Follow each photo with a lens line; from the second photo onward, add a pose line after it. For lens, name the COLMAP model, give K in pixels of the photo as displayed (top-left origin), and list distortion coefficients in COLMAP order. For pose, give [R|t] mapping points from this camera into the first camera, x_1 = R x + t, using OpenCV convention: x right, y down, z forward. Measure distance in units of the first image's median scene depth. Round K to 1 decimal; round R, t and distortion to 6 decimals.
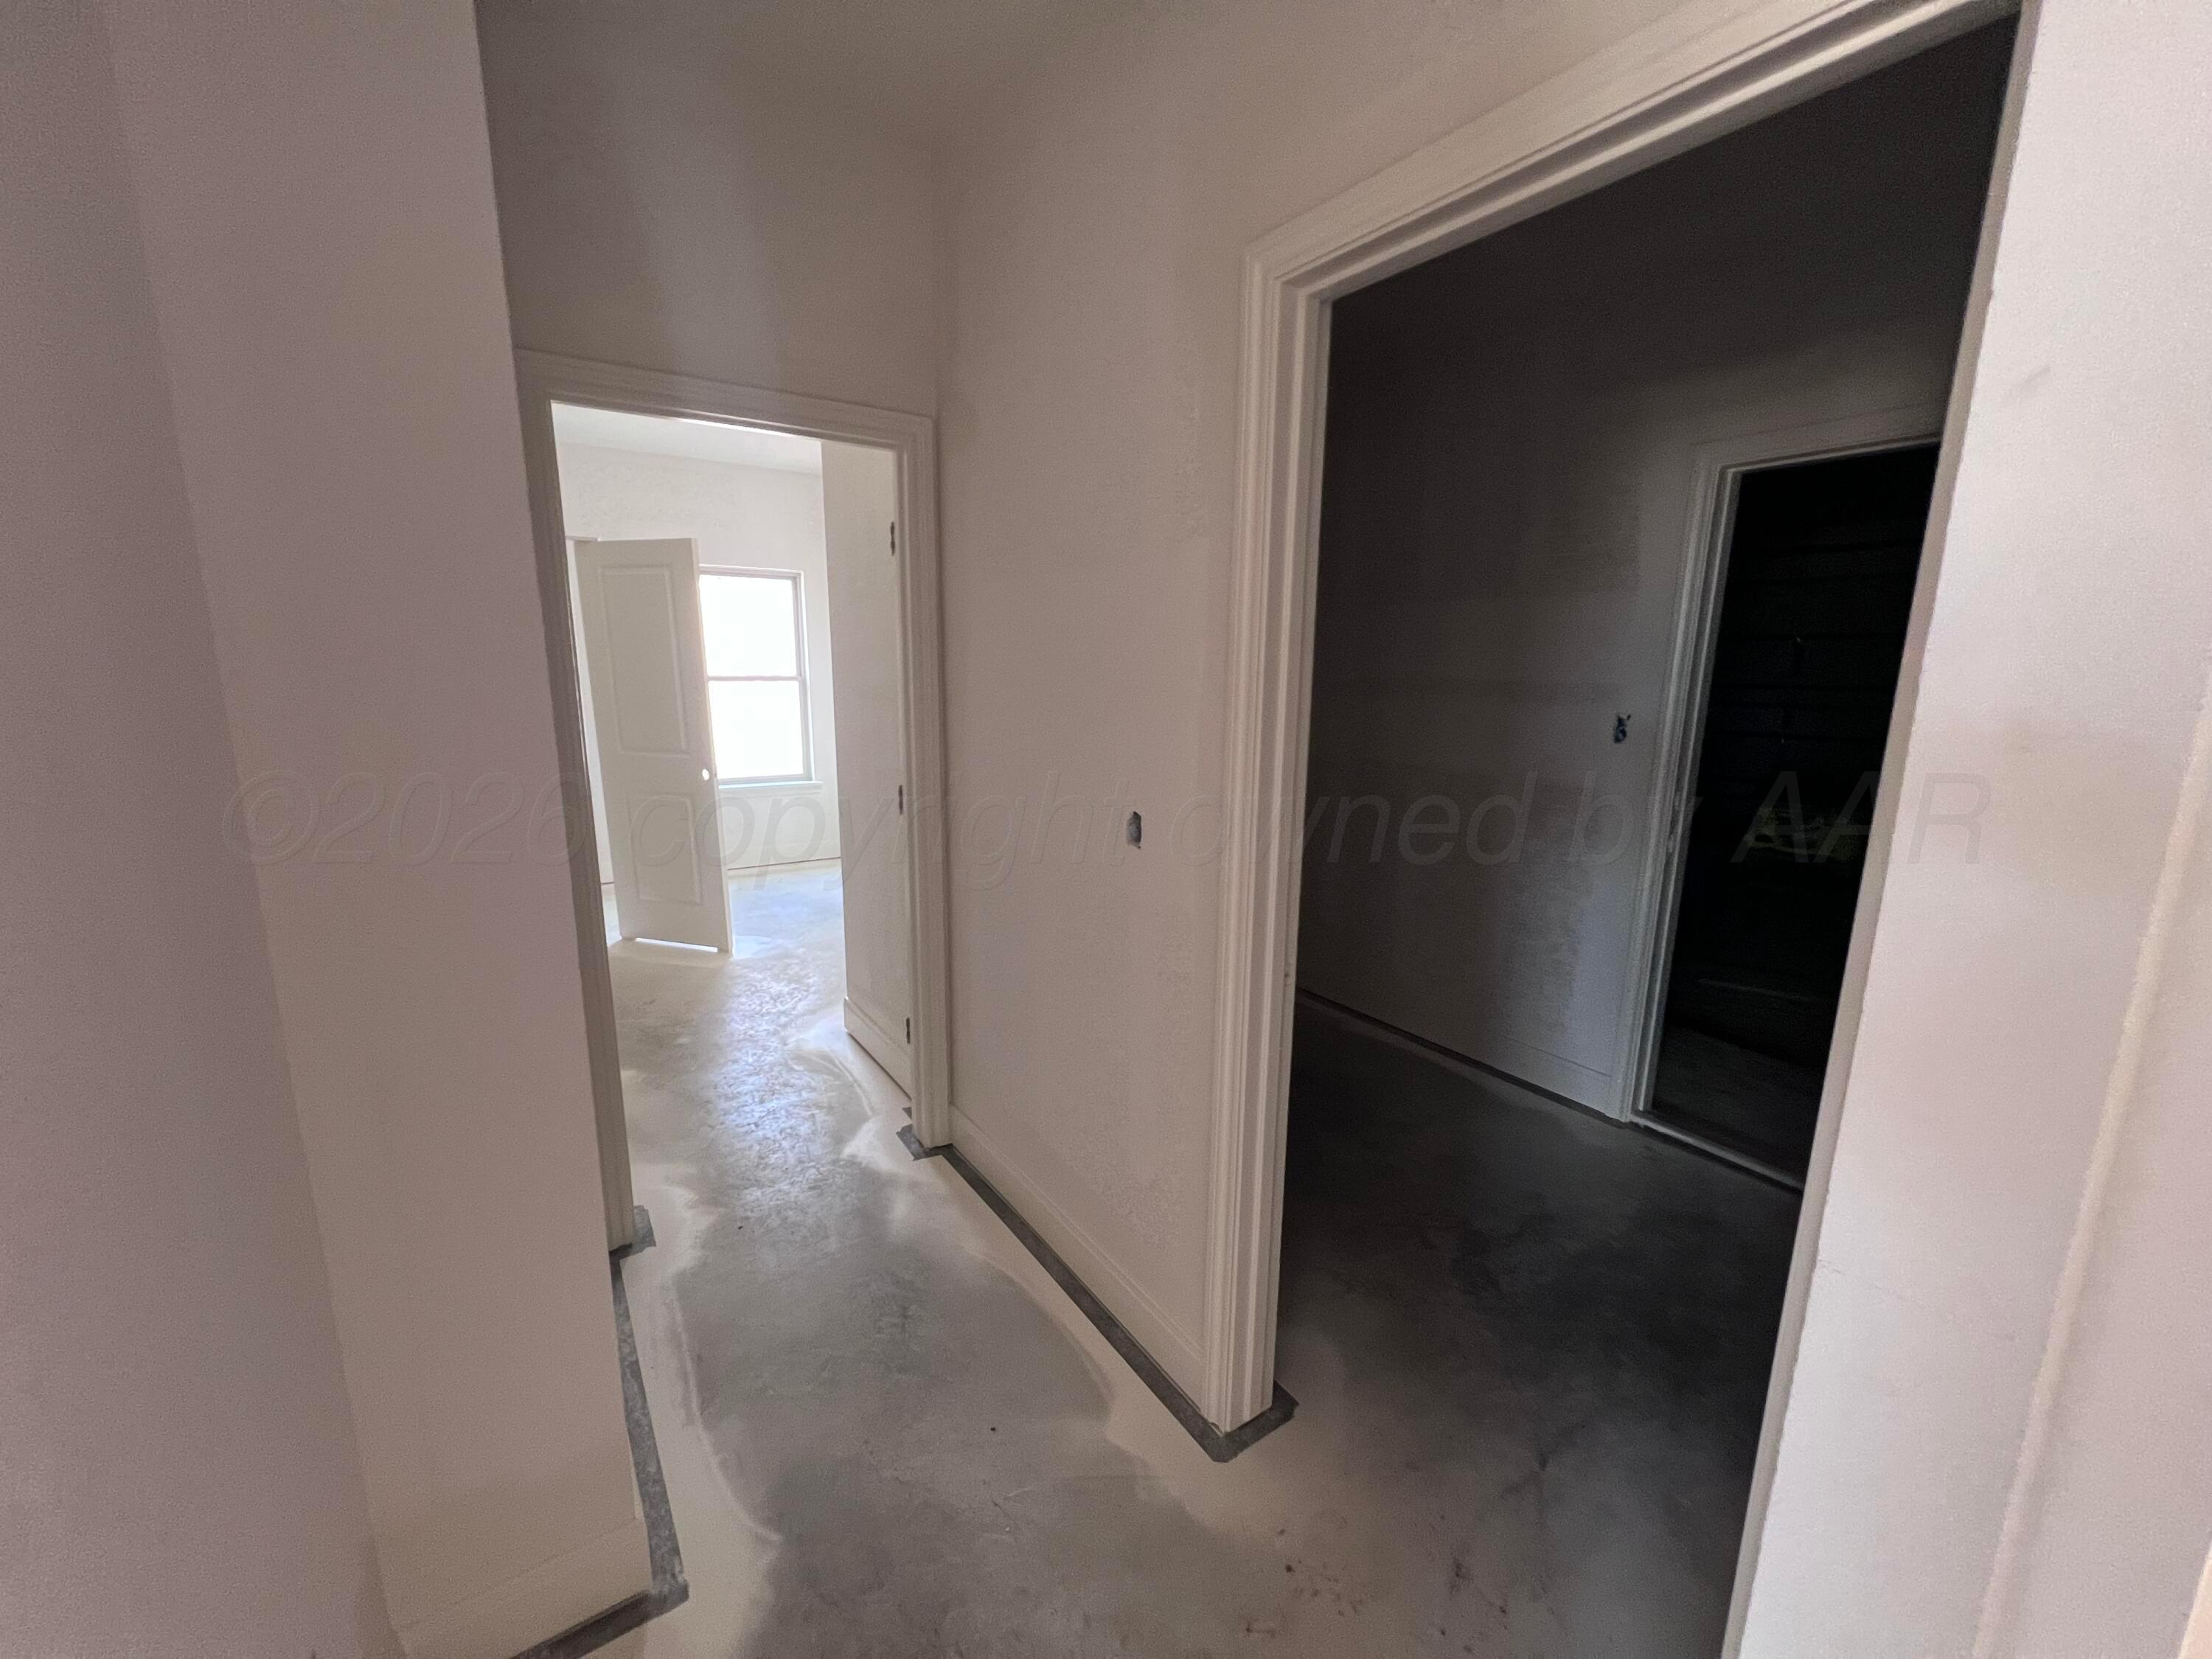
lens RADIAL K [[883.0, 0, 1104.9], [0, 883.0, 831.2], [0, 0, 1]] dist [-0.001926, 0.000264]
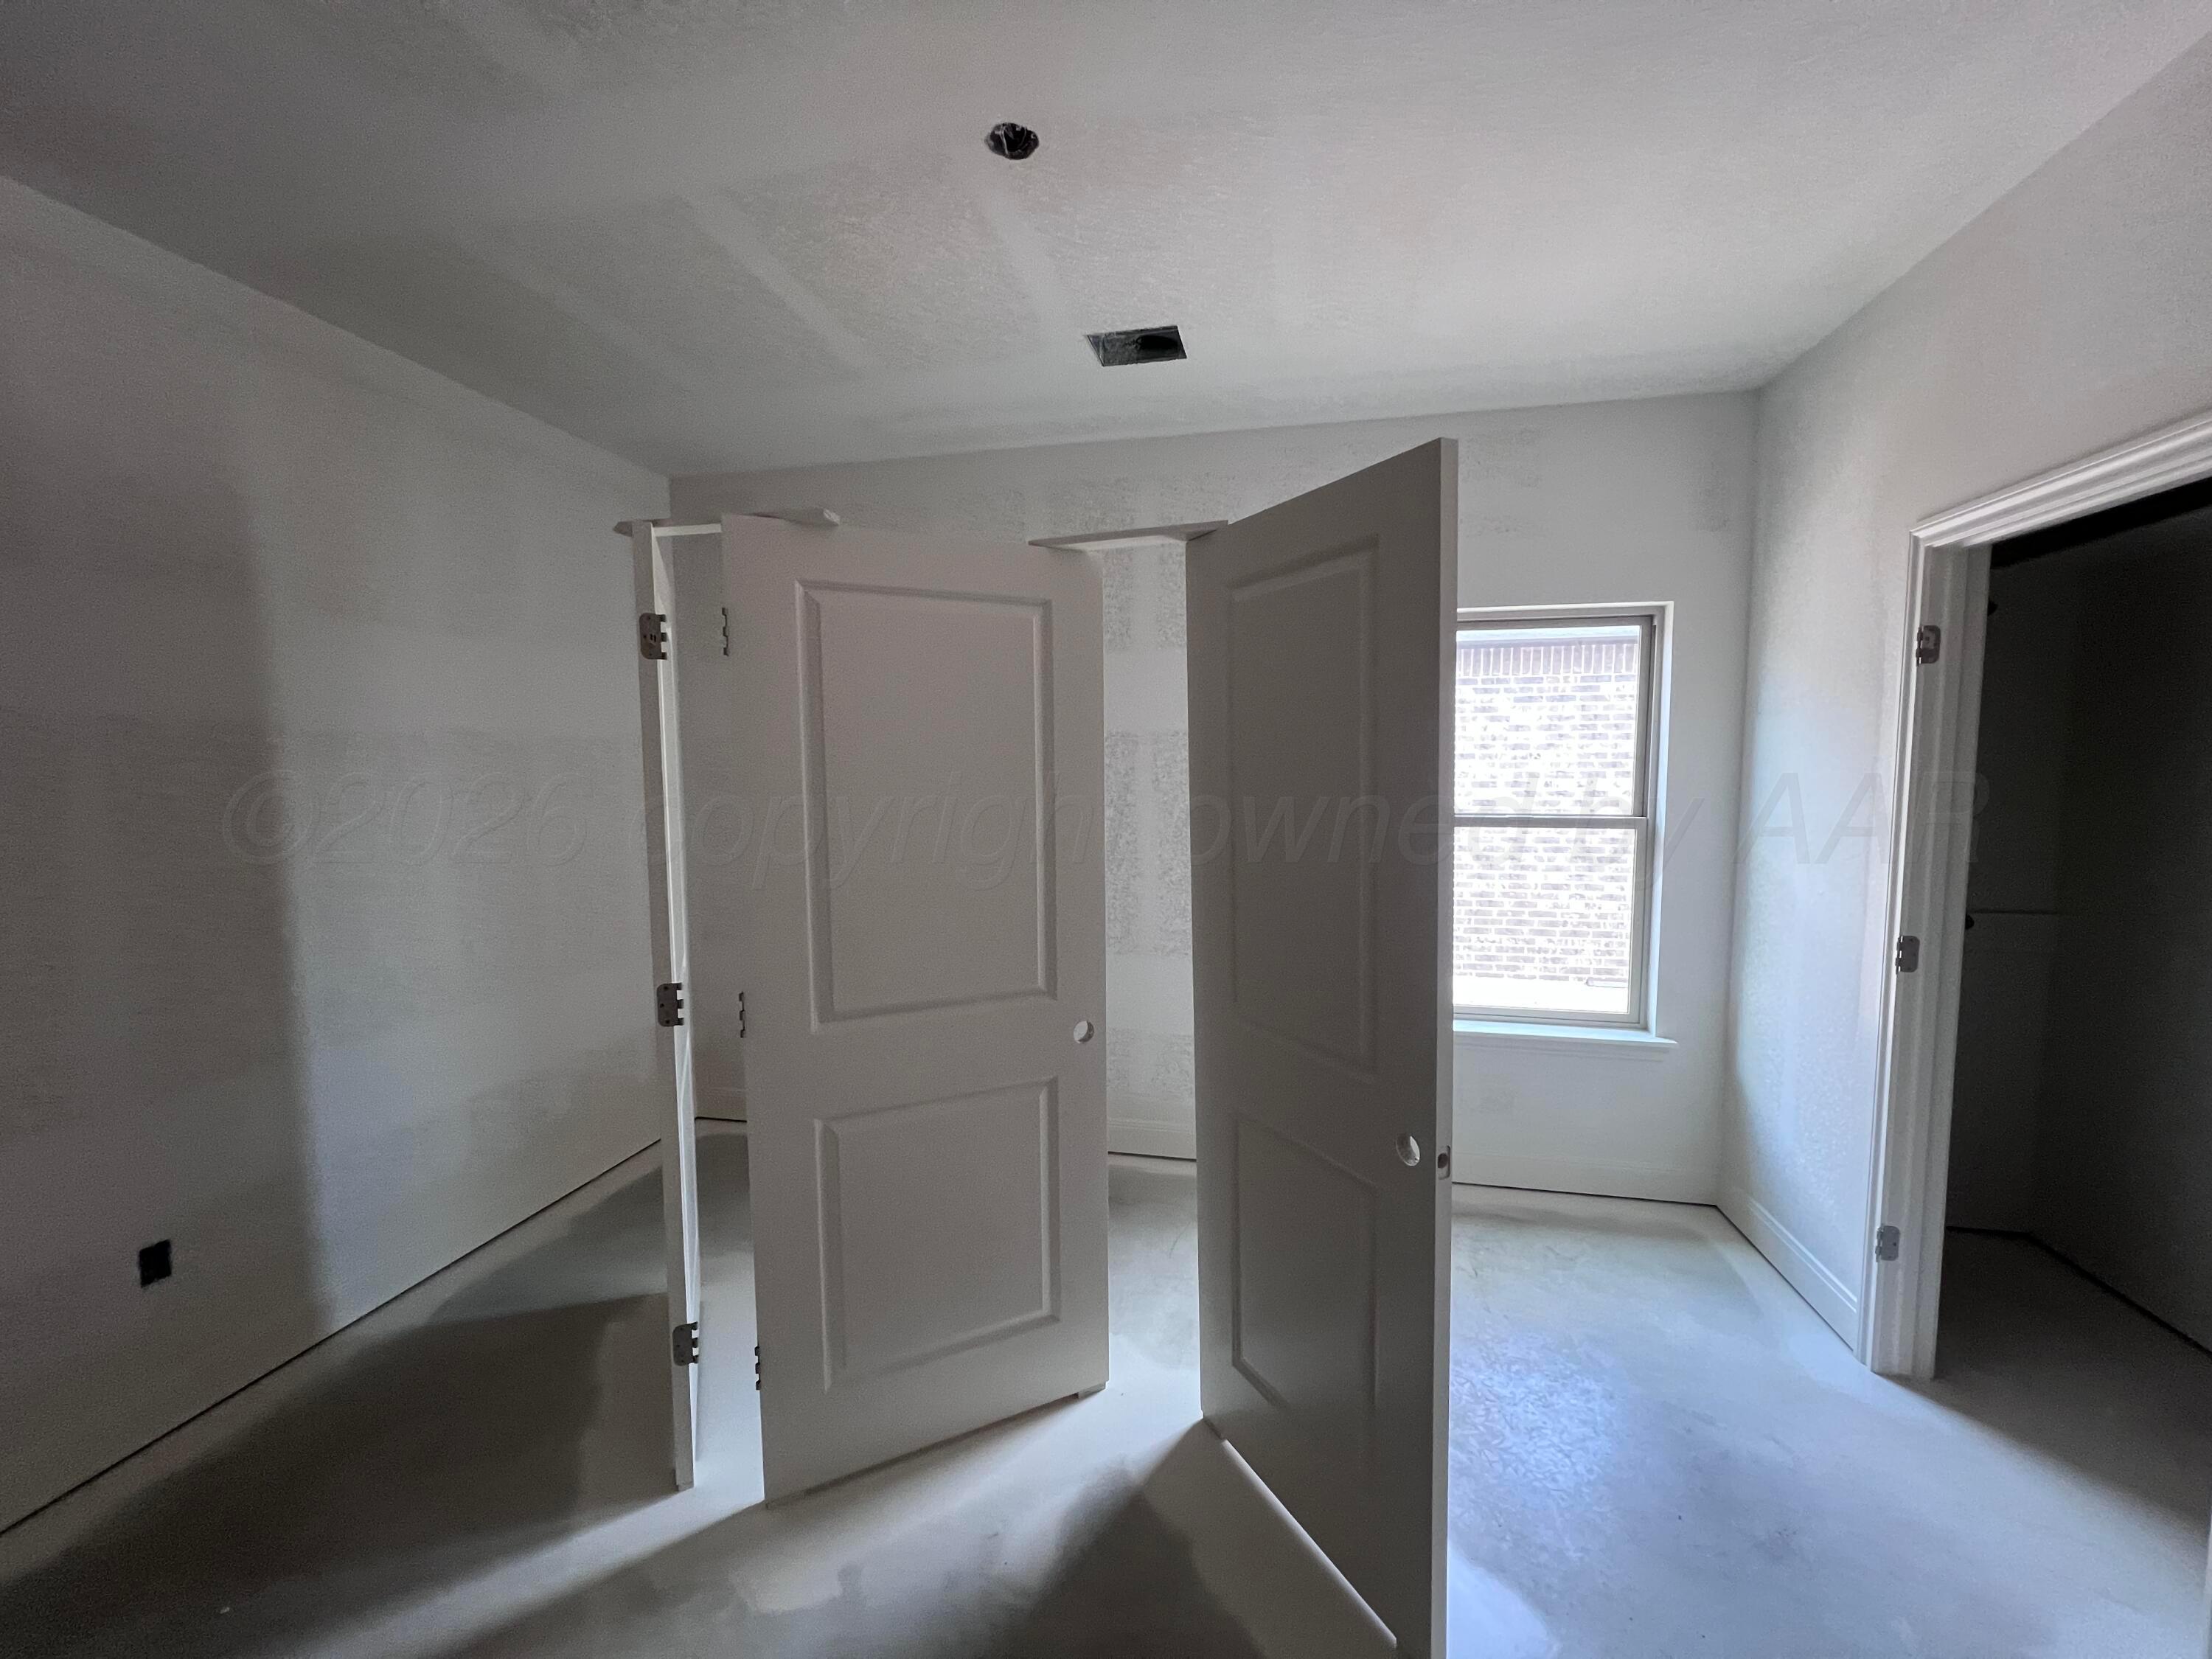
lens RADIAL K [[883.0, 0, 1104.9], [0, 883.0, 831.2], [0, 0, 1]] dist [-0.001926, 0.000264]
pose [[0.698346, 0.040988, -0.714586, -0.216822], [-0.126300, 0.989750, -0.066658, -0.104089], [0.704530, 0.136802, 0.696364, 0.484172]]
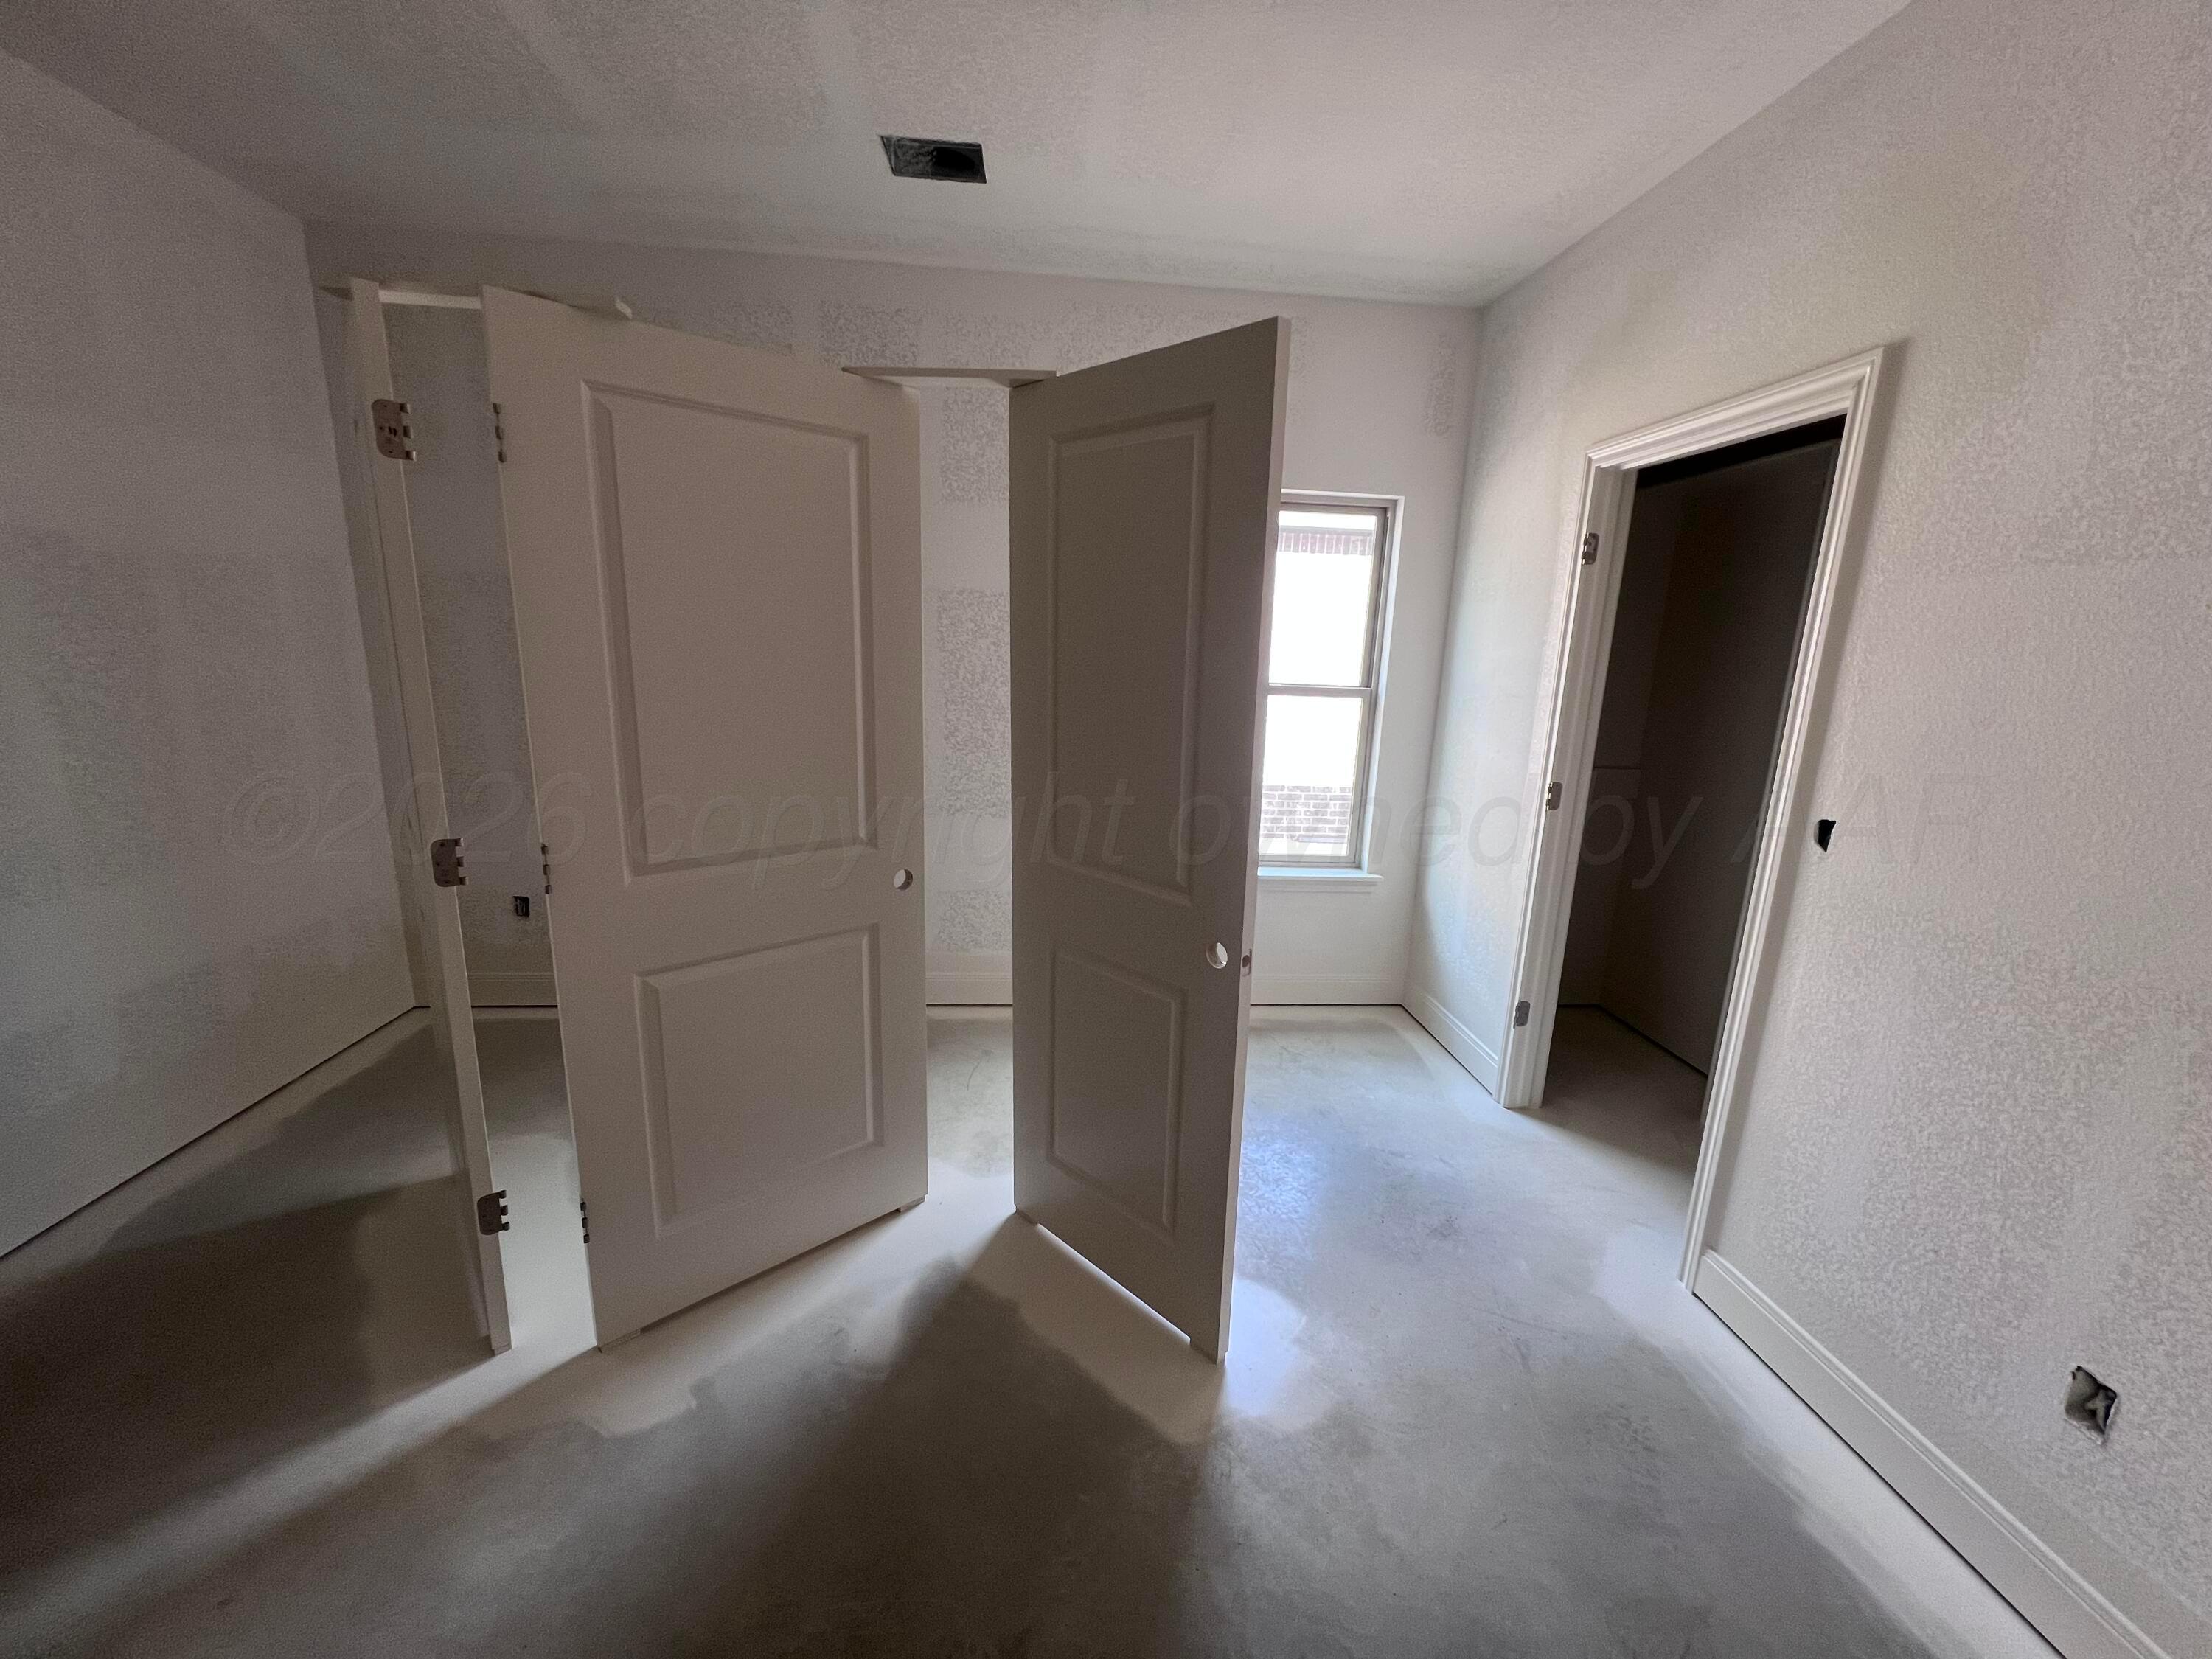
lens RADIAL K [[883.0, 0, 1104.9], [0, 883.0, 831.2], [0, 0, 1]] dist [-0.001926, 0.000264]
pose [[0.875875, 0.123000, -0.466598, -0.231141], [-0.119425, 0.992140, 0.037358, -0.090803], [0.467525, 0.023002, 0.883680, 0.452546]]
